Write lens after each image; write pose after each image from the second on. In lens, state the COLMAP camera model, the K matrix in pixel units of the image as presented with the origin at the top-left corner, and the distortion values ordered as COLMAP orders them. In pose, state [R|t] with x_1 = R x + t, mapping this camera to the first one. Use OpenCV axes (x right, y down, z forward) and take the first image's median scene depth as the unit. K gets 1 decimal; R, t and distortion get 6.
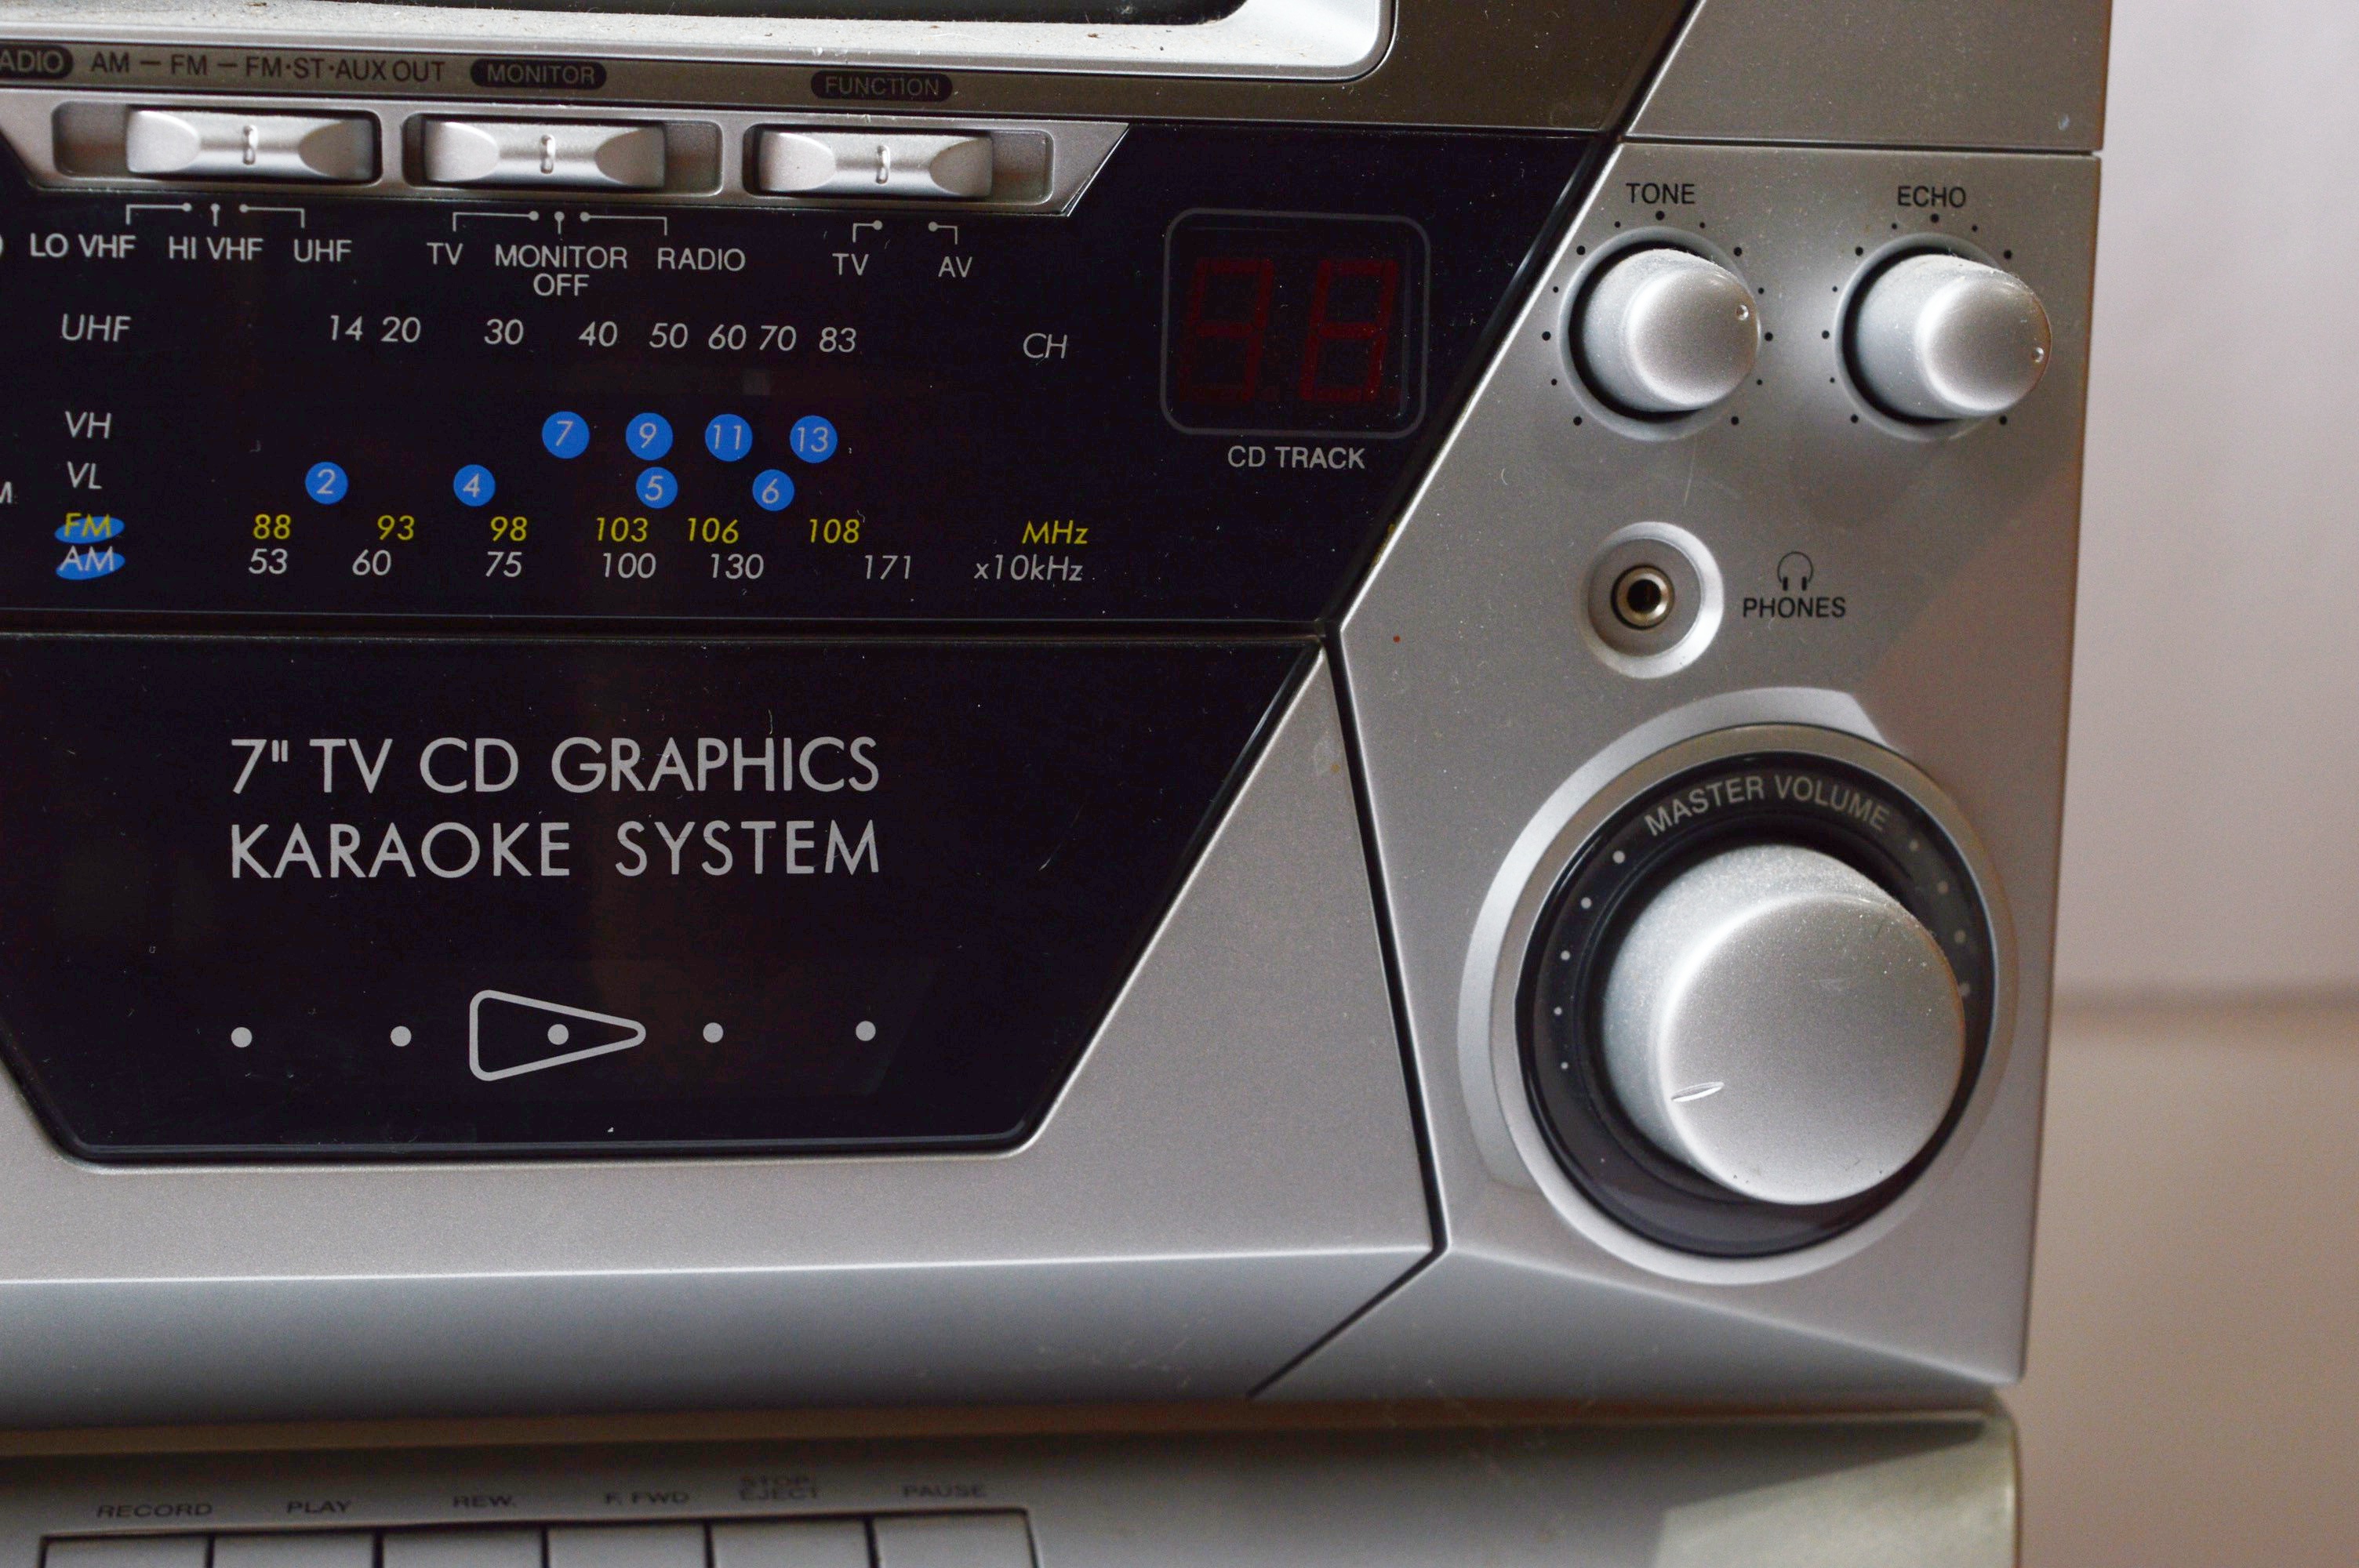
lens RADIAL K [[4462.9, 0, 1179.5], [0, 4462.9, 784.0], [0, 0, 1]] dist [0.029803, 0.076340]
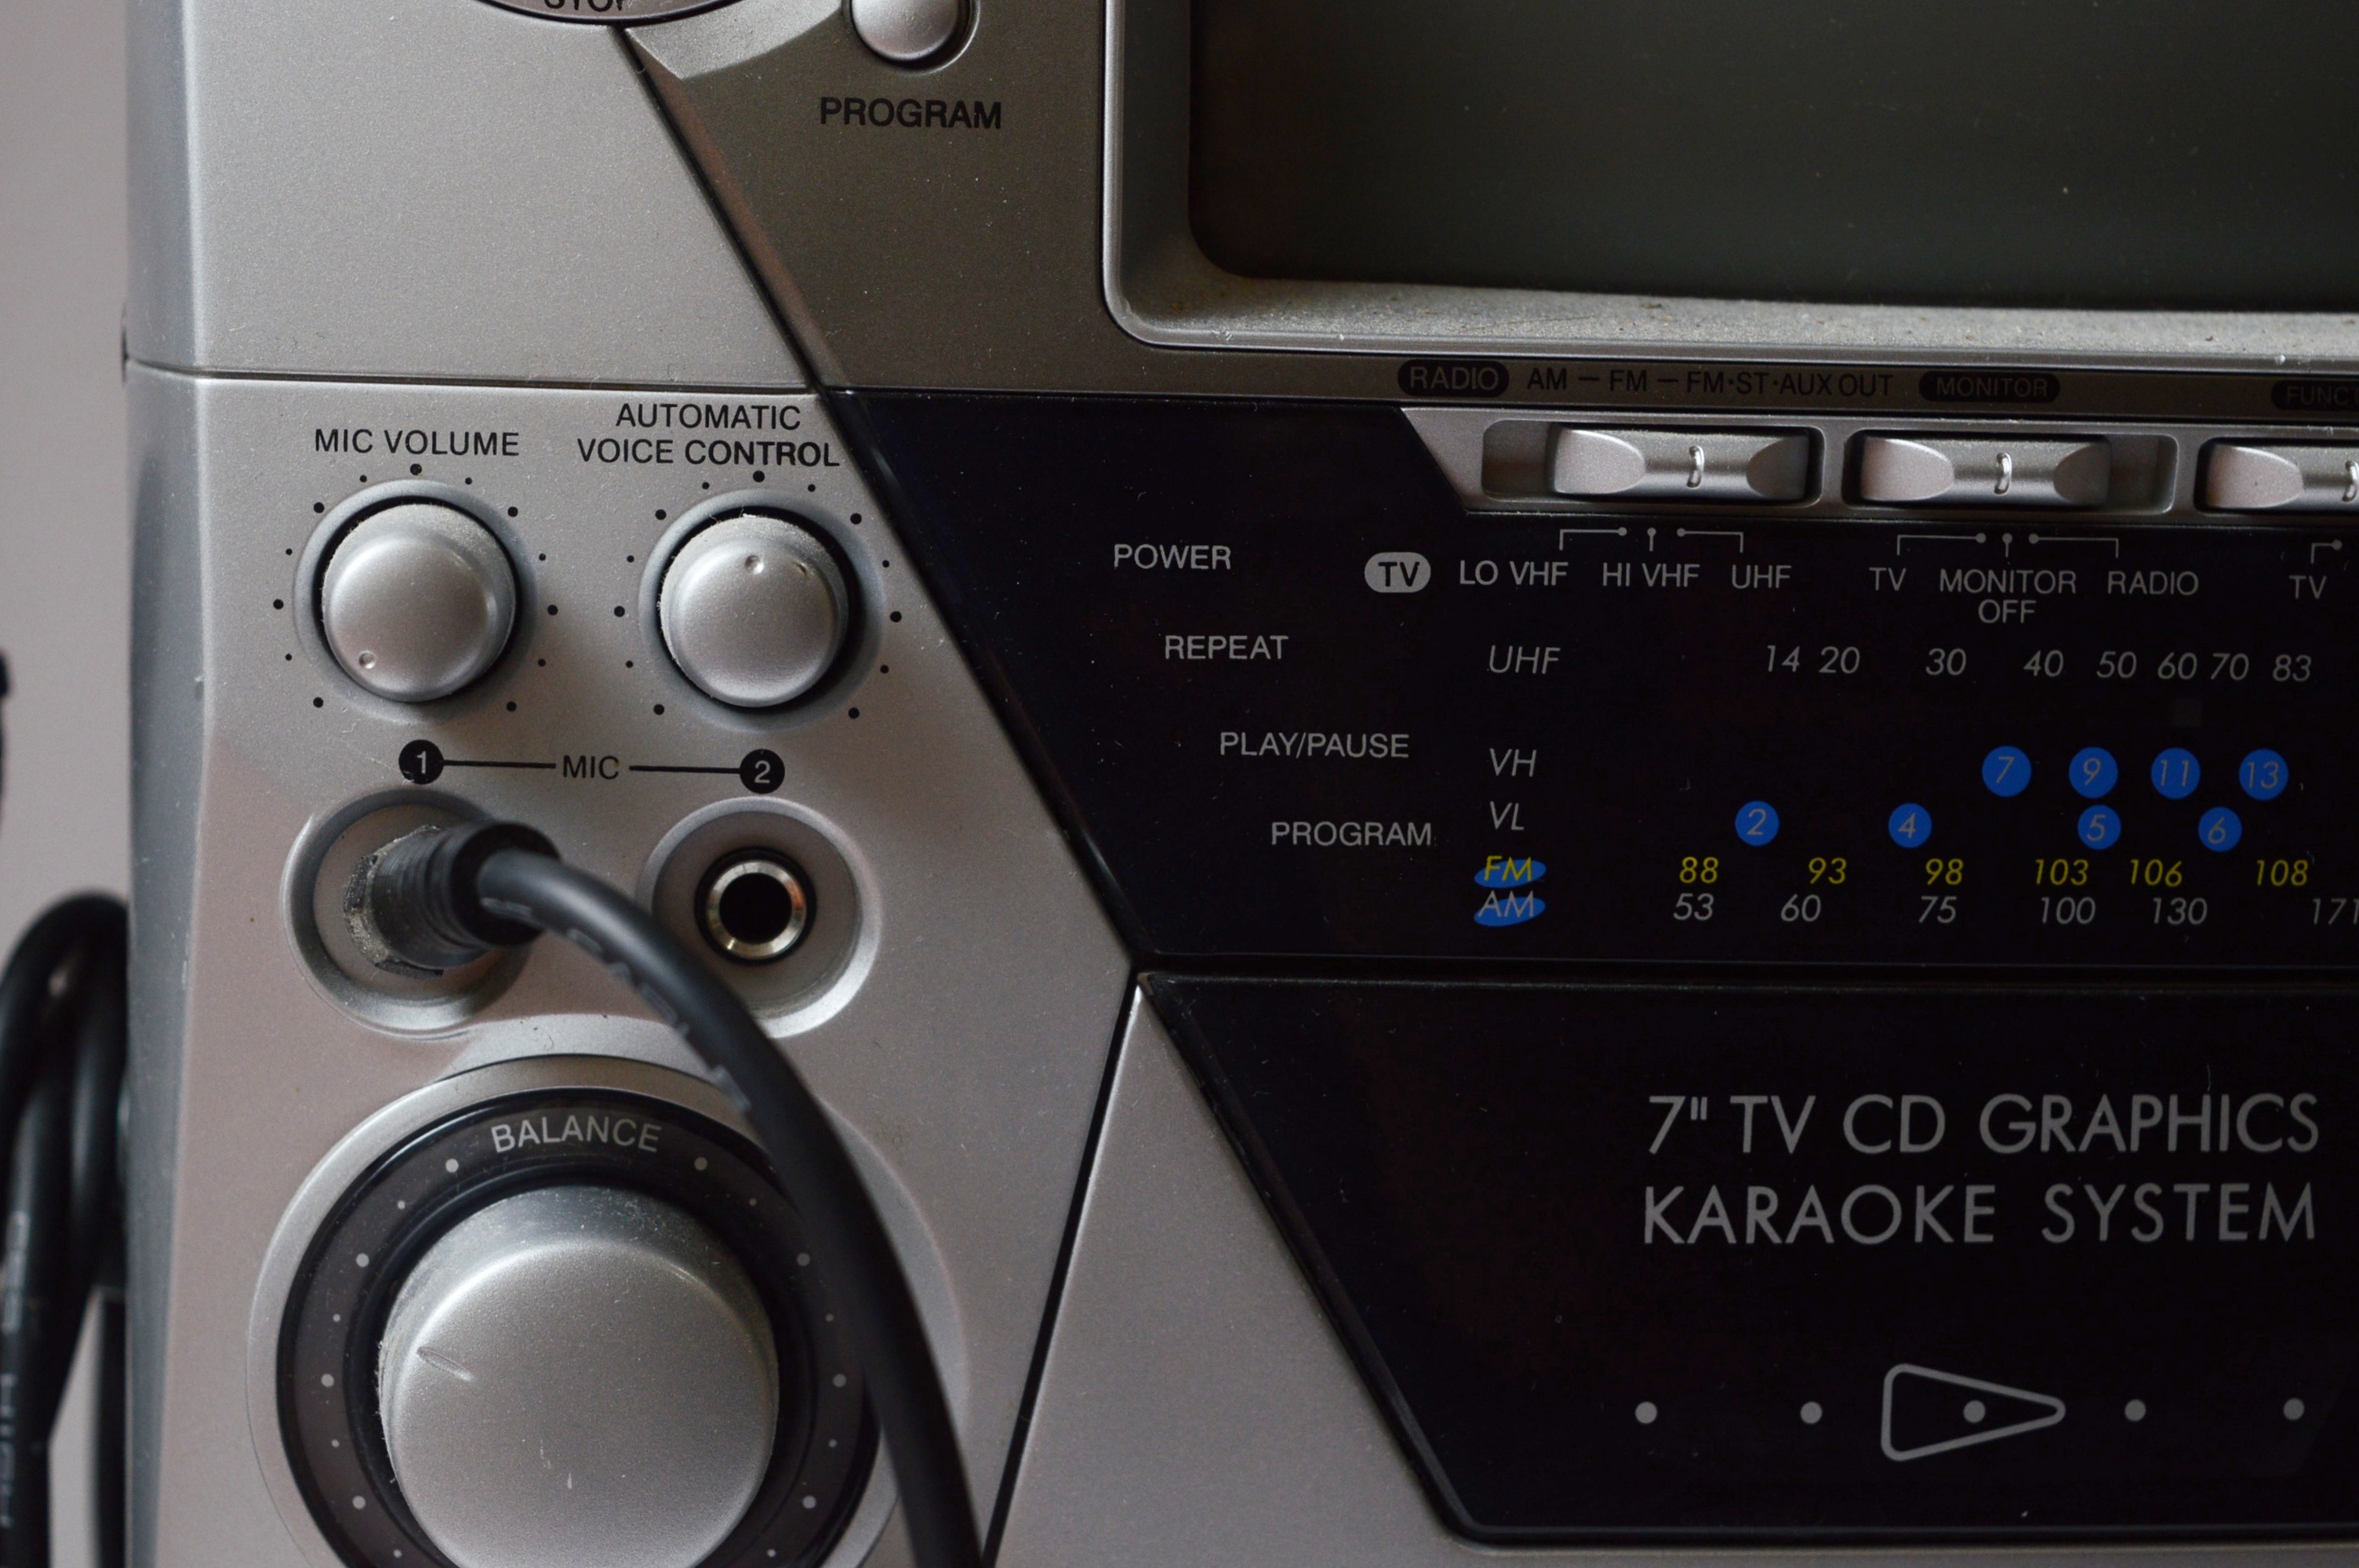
lens RADIAL K [[4462.9, 0, 1179.5], [0, 4462.9, 784.0], [0, 0, 1]] dist [0.029803, 0.076340]
pose [[0.998491, 0.006001, -0.054594, -0.257021], [-0.007070, 0.999787, -0.019412, -0.055883], [0.054465, 0.019769, 0.998320, 0.060394]]
